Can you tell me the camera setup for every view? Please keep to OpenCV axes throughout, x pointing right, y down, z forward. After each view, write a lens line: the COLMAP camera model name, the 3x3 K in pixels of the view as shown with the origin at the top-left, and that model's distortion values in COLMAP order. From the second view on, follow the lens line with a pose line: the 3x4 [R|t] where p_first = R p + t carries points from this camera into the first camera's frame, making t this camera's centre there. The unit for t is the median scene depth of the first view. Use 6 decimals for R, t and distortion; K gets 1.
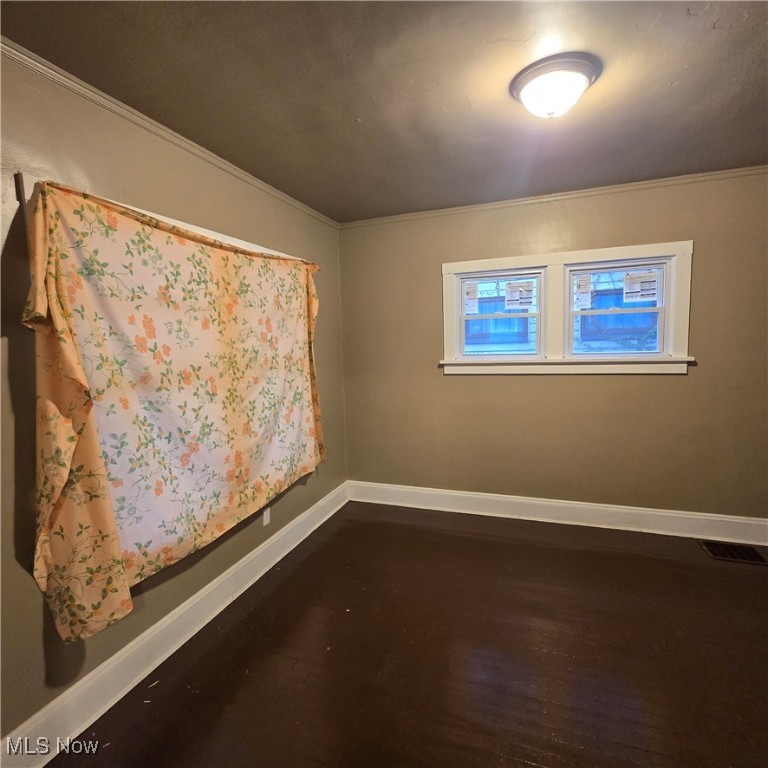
lens RADIAL K [[426.0, 0, 386.2], [0, 426.0, 380.2], [0, 0, 1]] dist [0.005095, 0.000708]
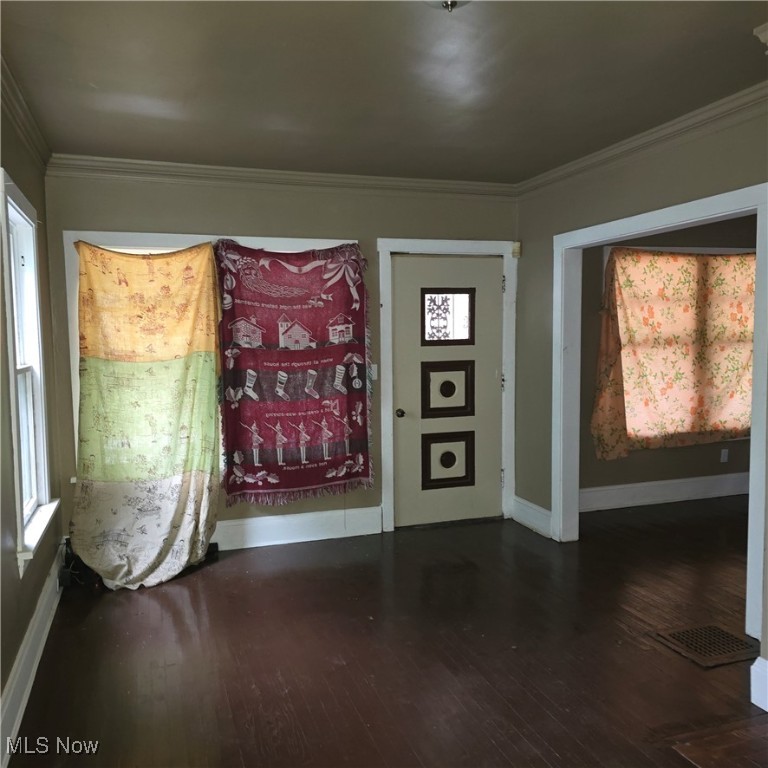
lens RADIAL K [[691.2, 0, 383.3], [0, 691.2, 383.6], [0, 0, 1]] dist [0.083295, -0.067225]
pose [[0.636916, 0.091276, -0.765511, 0.659918], [-0.078786, 0.995474, 0.053144, 0.069773], [0.766897, 0.026463, 0.641225, -1.142304]]
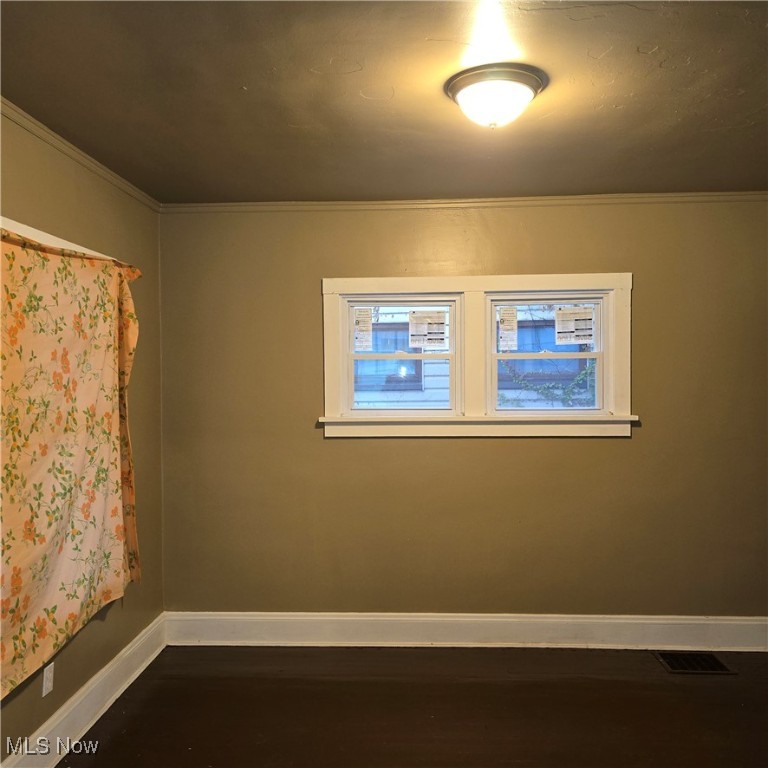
lens RADIAL K [[691.2, 0, 384.7], [0, 691.2, 384.3], [0, 0, 1]] dist [0.083295, -0.067225]
pose [[0.954689, 0.019733, 0.296950, -0.125360], [0.006107, 0.996290, -0.085840, -0.003768], [-0.297542, 0.083764, 0.951027, -0.111939]]
